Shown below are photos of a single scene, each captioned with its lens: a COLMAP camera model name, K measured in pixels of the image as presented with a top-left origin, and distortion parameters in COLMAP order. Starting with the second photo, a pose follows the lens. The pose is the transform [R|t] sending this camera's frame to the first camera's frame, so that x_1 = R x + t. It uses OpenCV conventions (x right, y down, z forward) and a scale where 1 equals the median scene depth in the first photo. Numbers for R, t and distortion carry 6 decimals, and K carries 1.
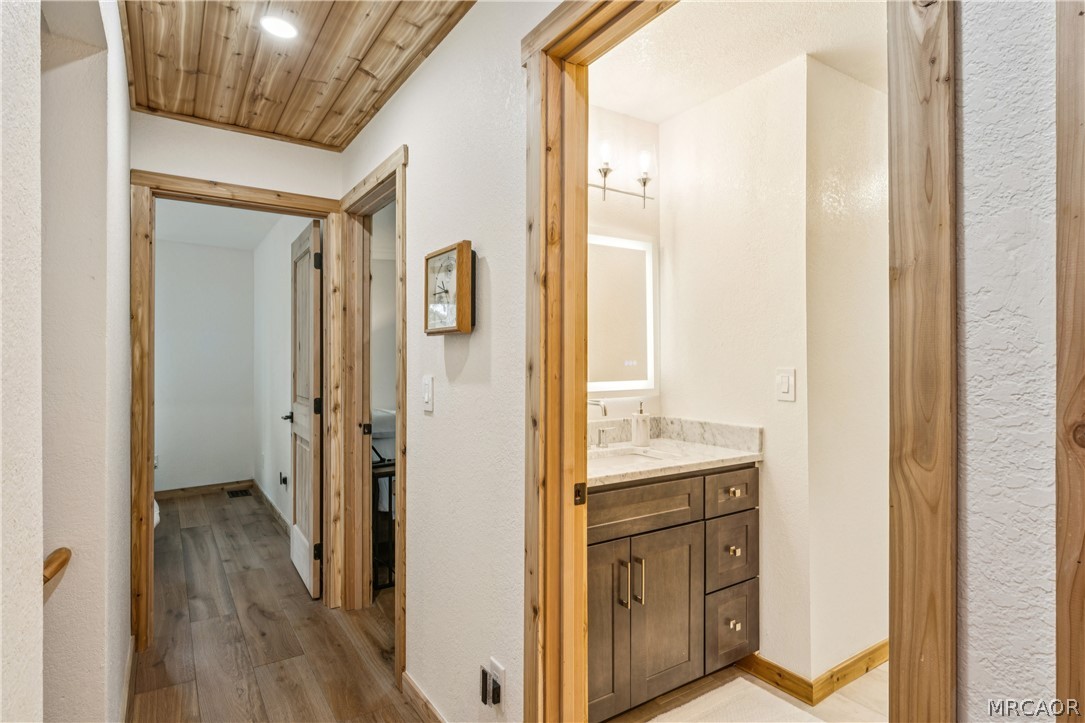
lens RADIAL K [[569.5, 0, 542.5], [0, 569.5, 361.5], [0, 0, 1]] dist [-0.000758, -0.000017]
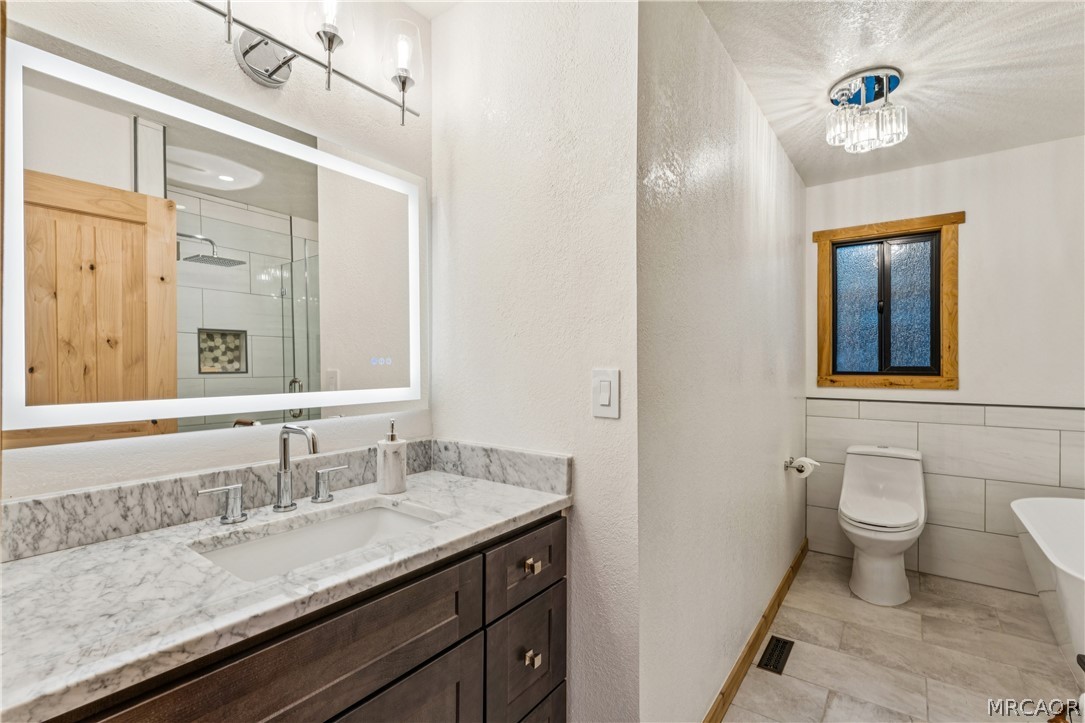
lens RADIAL K [[508.1, 0, 543.7], [0, 508.1, 373.1], [0, 0, 1]] dist [0.000017, 0.000000]
pose [[0.937760, 0.000997, 0.347282, 0.145293], [-0.005819, 0.999901, 0.012844, 0.008791], [-0.347234, -0.014066, 0.937673, 0.446840]]
